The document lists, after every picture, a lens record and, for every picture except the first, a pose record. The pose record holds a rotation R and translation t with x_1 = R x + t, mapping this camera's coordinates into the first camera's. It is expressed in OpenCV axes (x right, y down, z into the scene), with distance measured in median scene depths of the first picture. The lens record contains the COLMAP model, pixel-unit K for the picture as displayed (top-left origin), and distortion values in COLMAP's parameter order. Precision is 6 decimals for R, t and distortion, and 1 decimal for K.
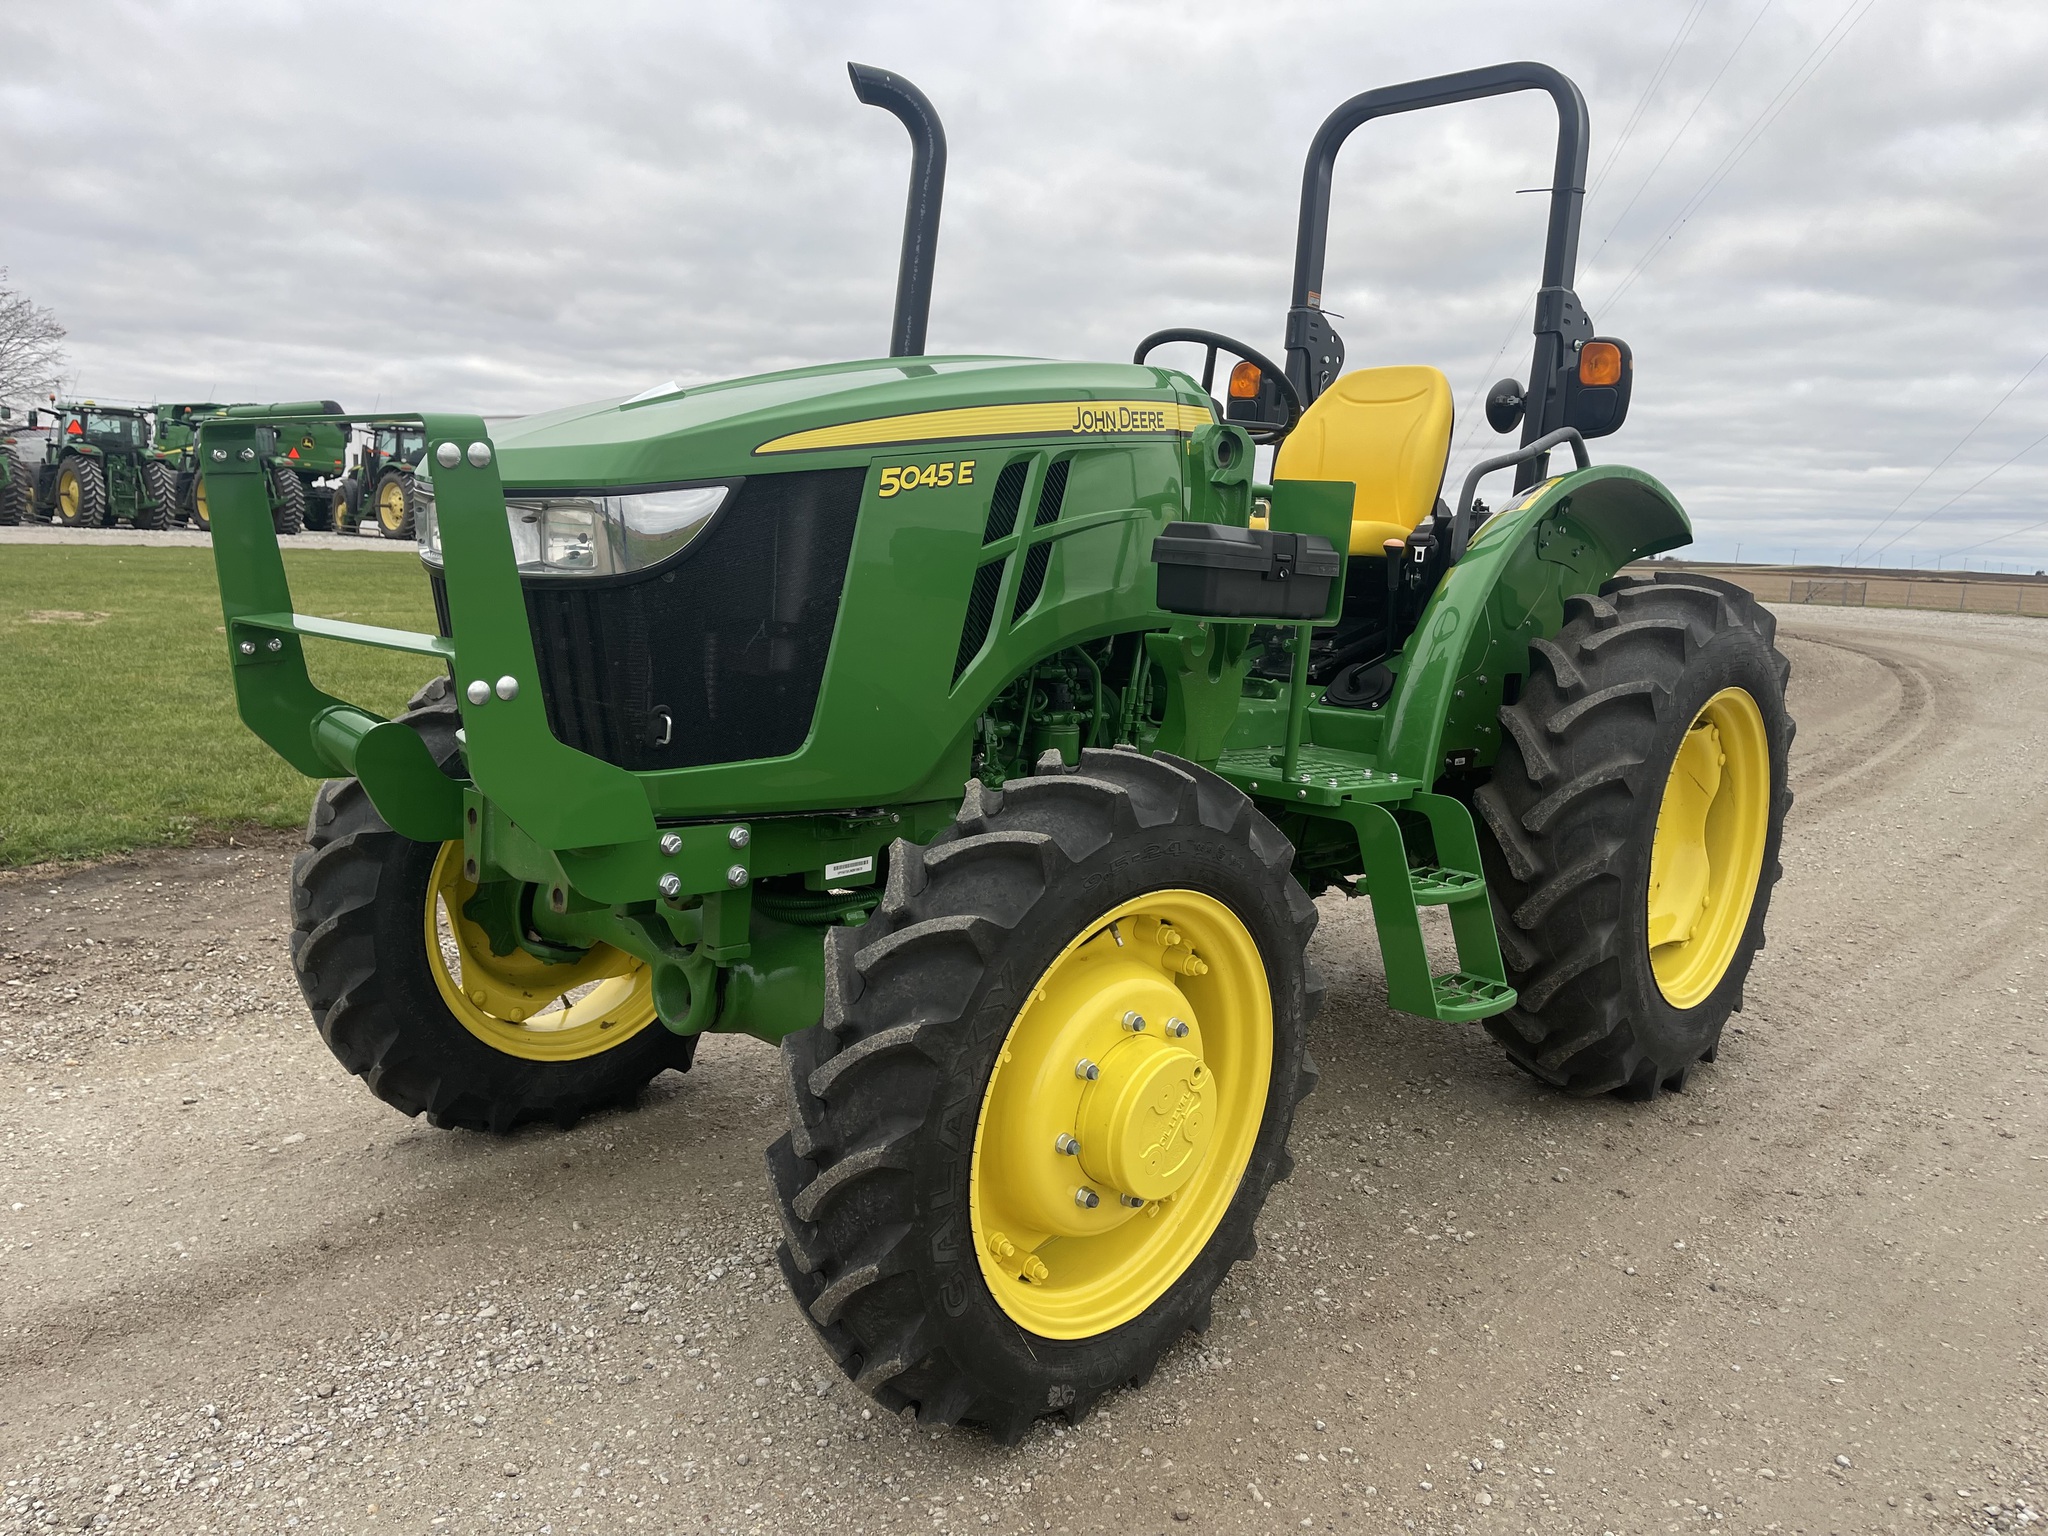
lens RADIAL K [[1541.1, 0, 1010.0], [0, 1541.1, 783.8], [0, 0, 1]] dist [0.075779, -0.101469]
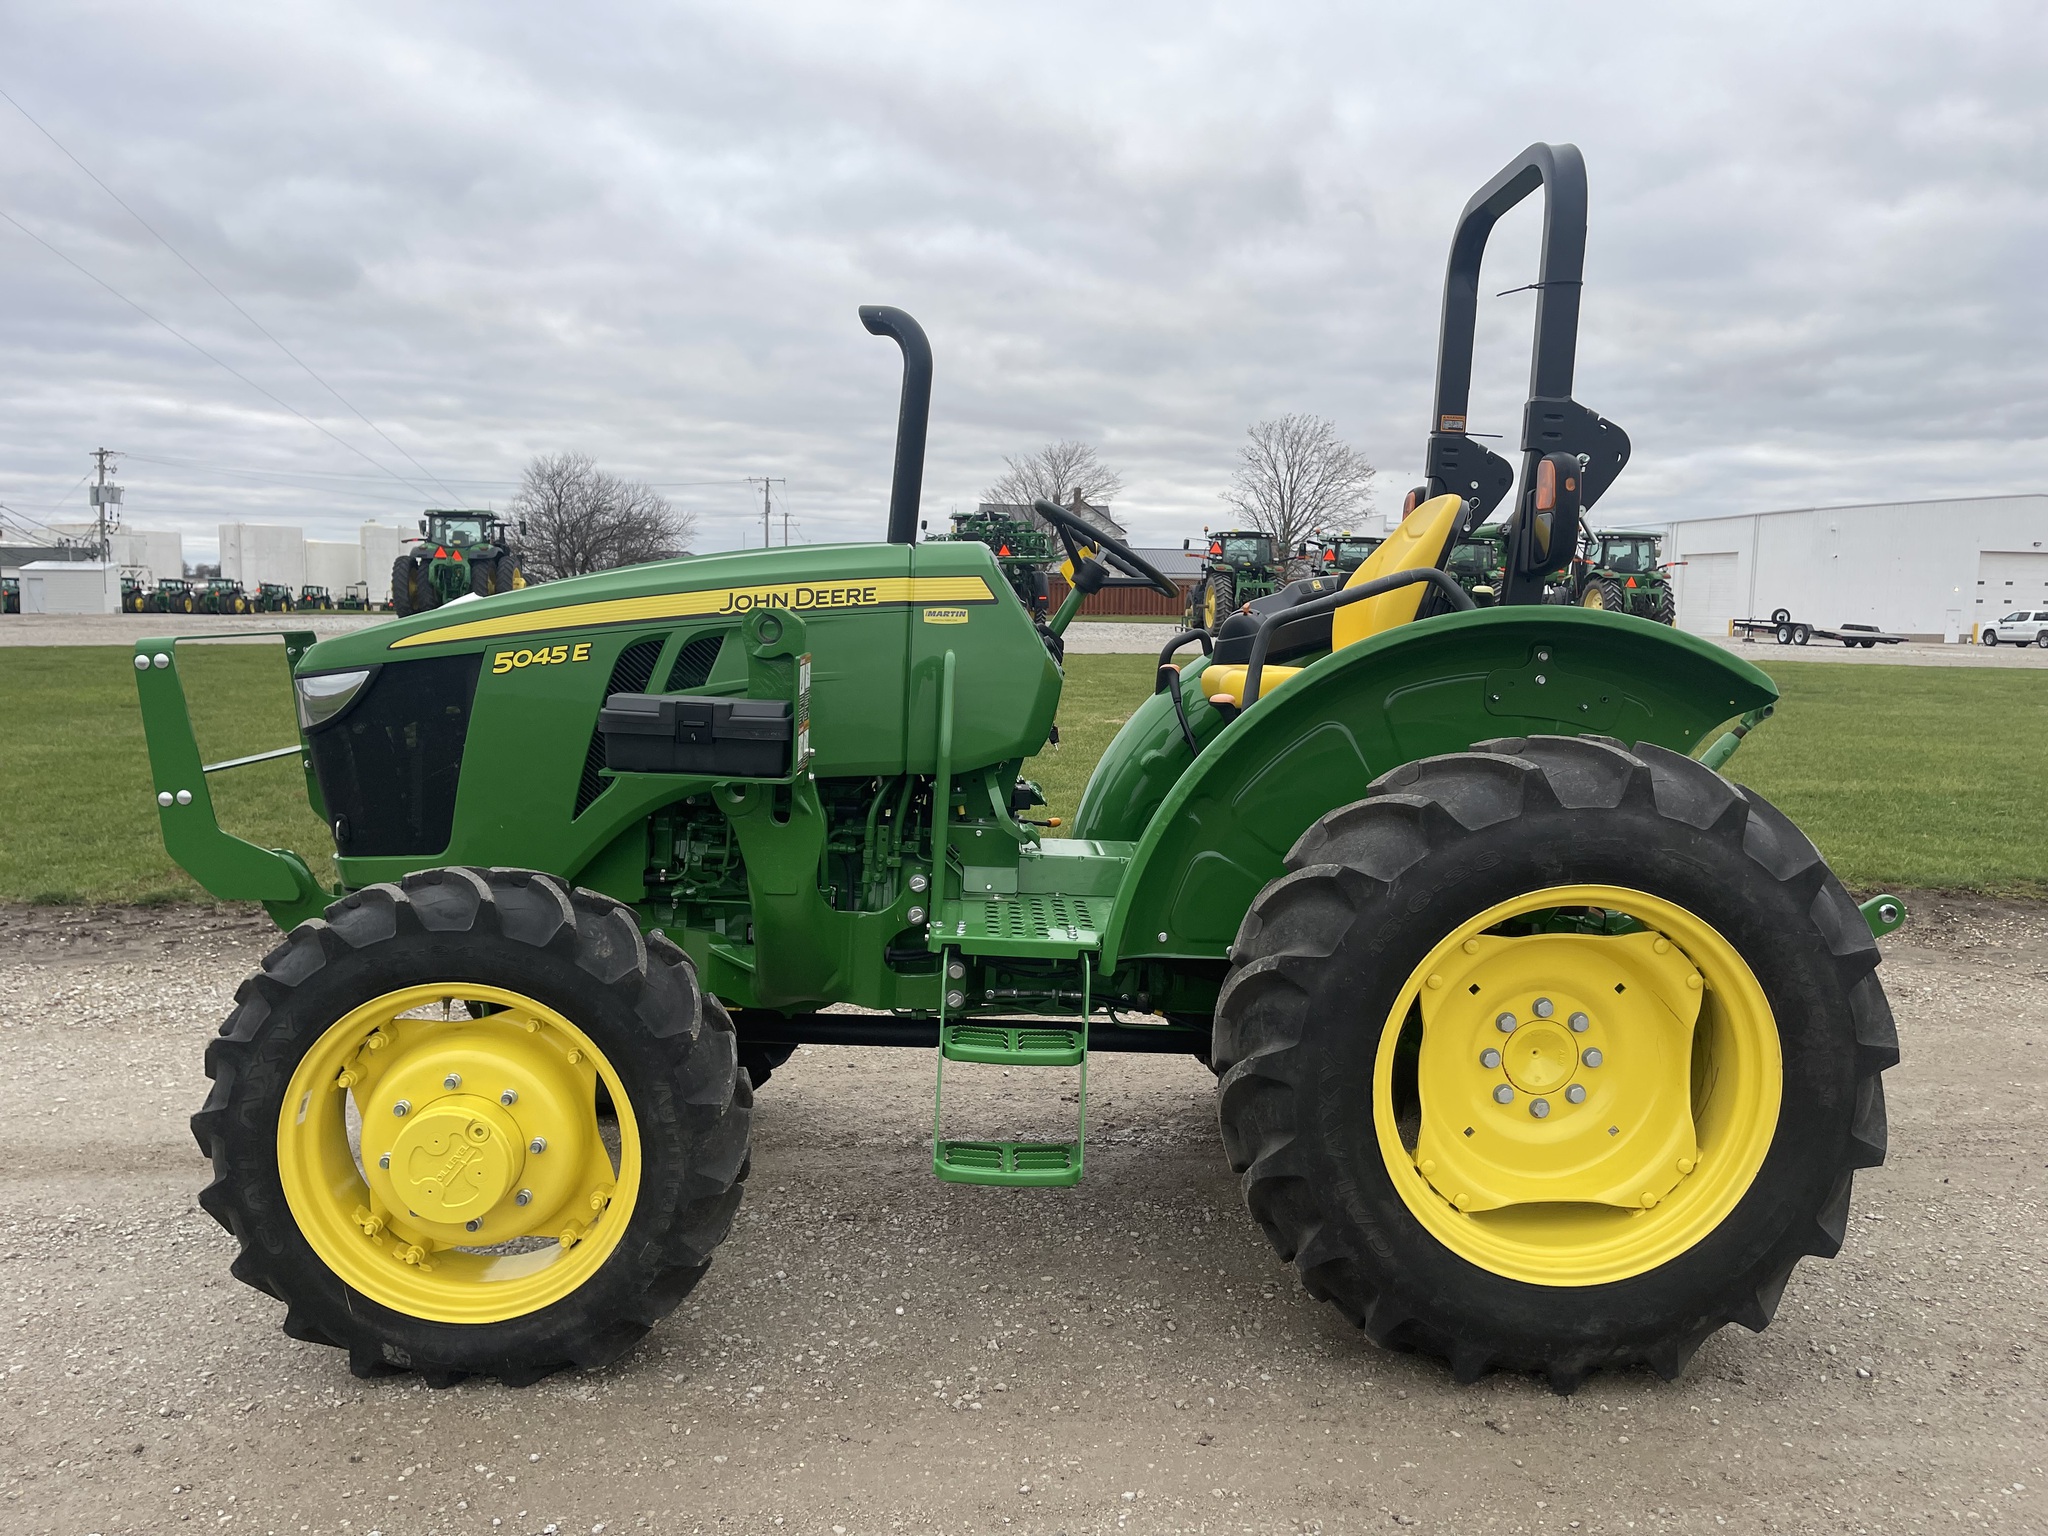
lens RADIAL K [[1541.1, 0, 1042.9], [0, 1541.1, 783.8], [0, 0, 1]] dist [0.075779, -0.101469]
pose [[0.714262, 0.051968, -0.697947, 1.170416], [-0.095529, 0.995145, -0.023665, -0.097318], [0.693328, 0.083577, 0.715759, 0.343252]]
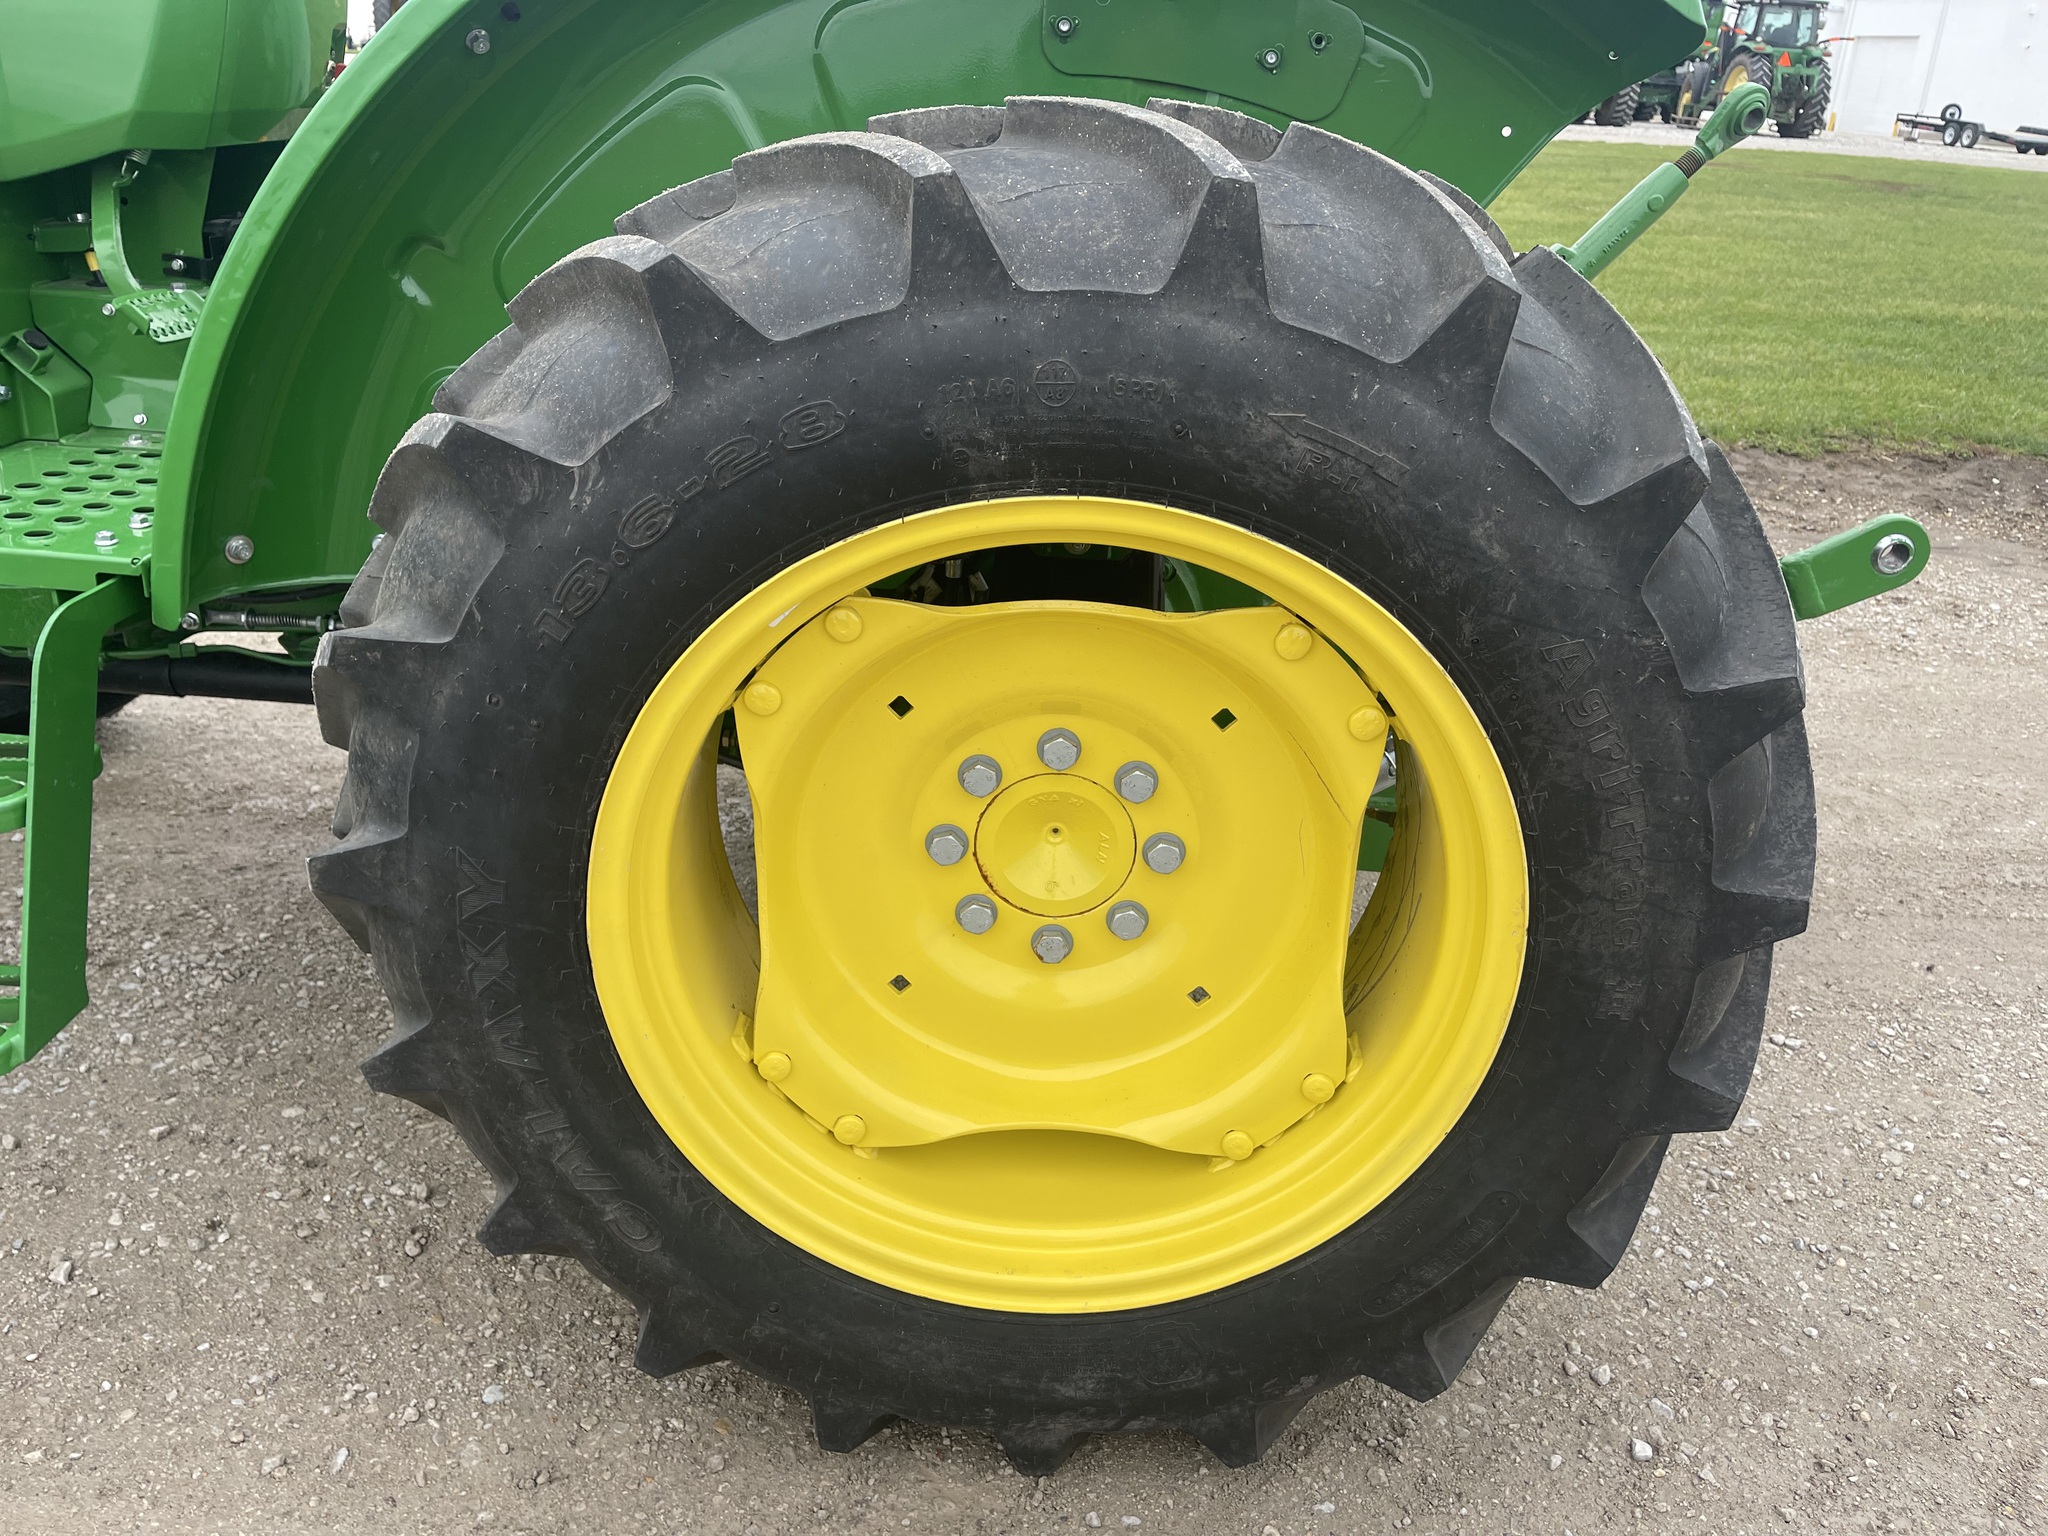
lens RADIAL K [[1541.1, 0, 1038.6], [0, 1541.1, 766.0], [0, 0, 1]] dist [0.075779, -0.101469]
pose [[0.672206, 0.294879, -0.679107, 0.984266], [-0.135498, 0.950767, 0.278717, -0.137521], [0.727860, -0.095338, 0.679066, 1.119125]]
